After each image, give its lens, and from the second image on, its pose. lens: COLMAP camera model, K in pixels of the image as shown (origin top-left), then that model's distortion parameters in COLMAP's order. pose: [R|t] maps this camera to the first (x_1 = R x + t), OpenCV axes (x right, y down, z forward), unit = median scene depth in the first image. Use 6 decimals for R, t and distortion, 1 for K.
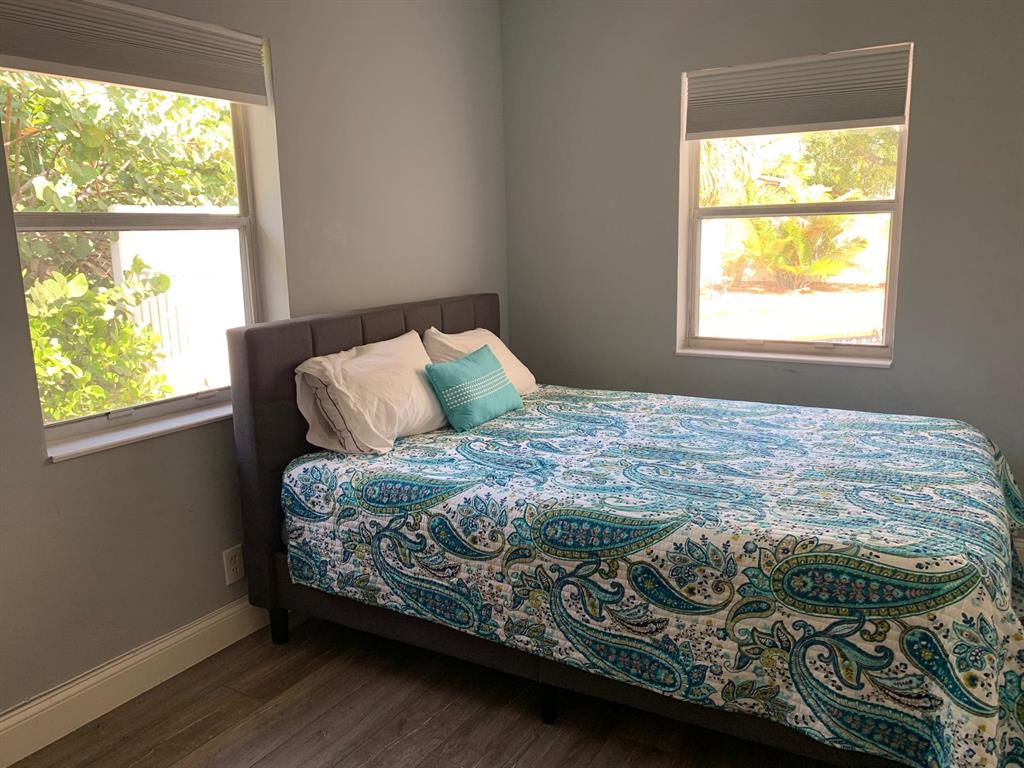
lens RADIAL K [[810.9, 0, 511.0], [0, 810.9, 373.6], [0, 0, 1]] dist [0.100856, -0.135225]
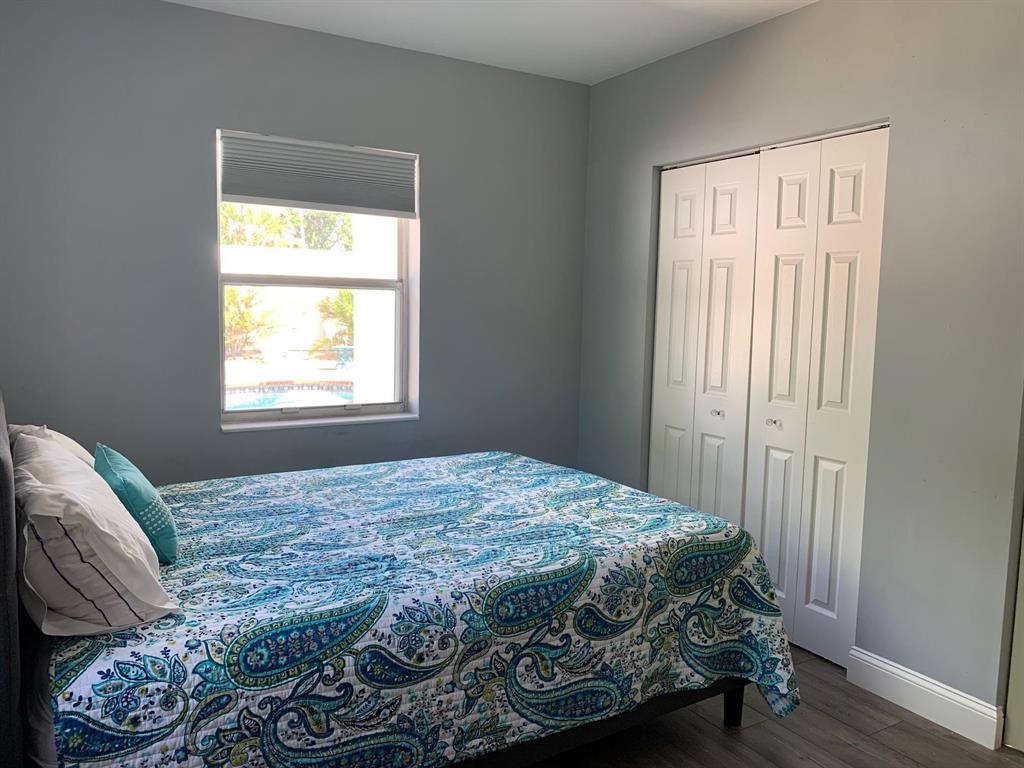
lens RADIAL K [[786.9, 0, 512.0], [0, 786.9, 384.0], [0, 0, 1]] dist [0.058858, -0.074757]
pose [[0.474037, -0.066177, 0.878015, -0.703522], [0.127340, 0.991841, 0.006006, -0.069857], [-0.871248, 0.108960, 0.478596, 0.494742]]
